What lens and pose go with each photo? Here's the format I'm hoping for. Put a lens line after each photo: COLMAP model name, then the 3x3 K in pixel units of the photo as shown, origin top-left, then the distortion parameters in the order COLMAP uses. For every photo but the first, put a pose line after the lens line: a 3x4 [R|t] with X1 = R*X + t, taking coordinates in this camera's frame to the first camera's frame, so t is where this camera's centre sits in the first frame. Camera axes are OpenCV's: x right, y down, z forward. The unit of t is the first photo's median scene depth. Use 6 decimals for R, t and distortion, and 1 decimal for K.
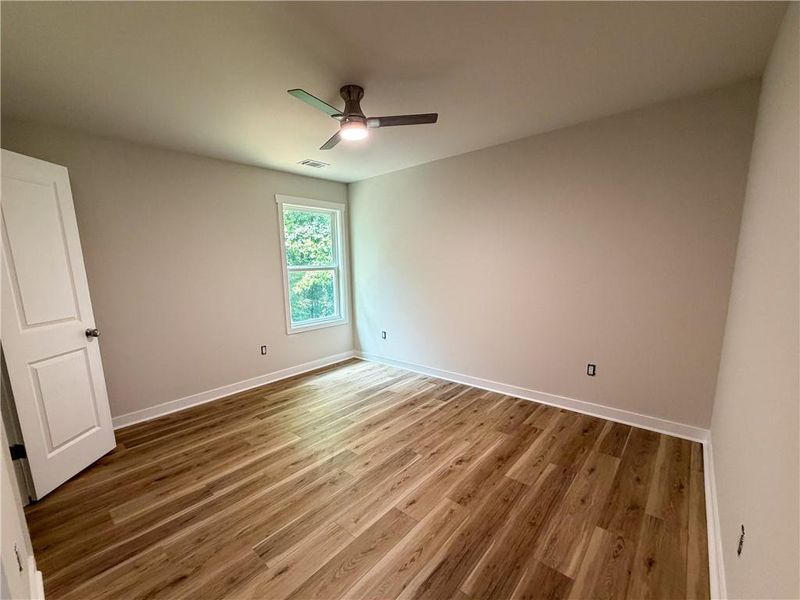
lens RADIAL K [[346.4, 0, 400.0], [0, 346.4, 295.5], [0, 0, 1]] dist [-0.002633, 0.000617]
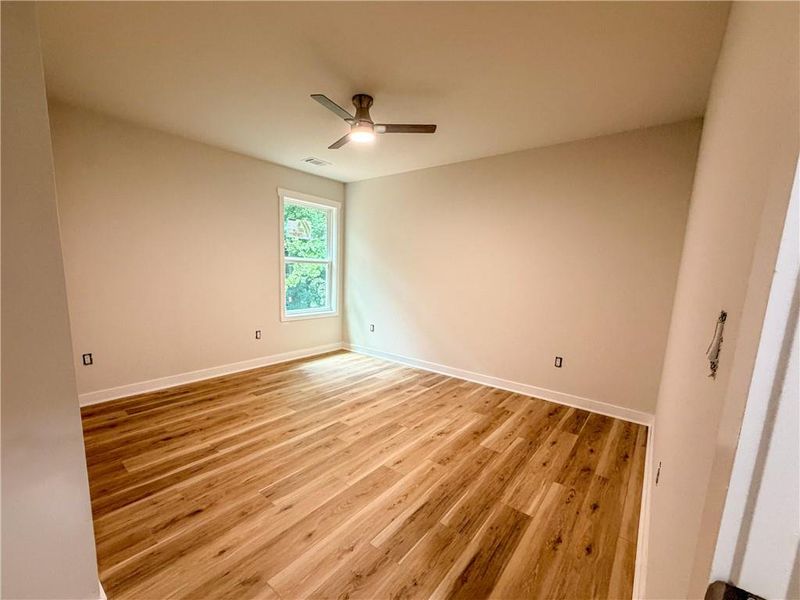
lens RADIAL K [[346.4, 0, 402.2], [0, 346.4, 298.9], [0, 0, 1]] dist [-0.002633, 0.000617]
pose [[0.996873, 0.051784, 0.059681, -0.043243], [-0.051118, 0.998613, -0.012624, 0.067281], [-0.060252, 0.009533, 0.998138, -0.127628]]
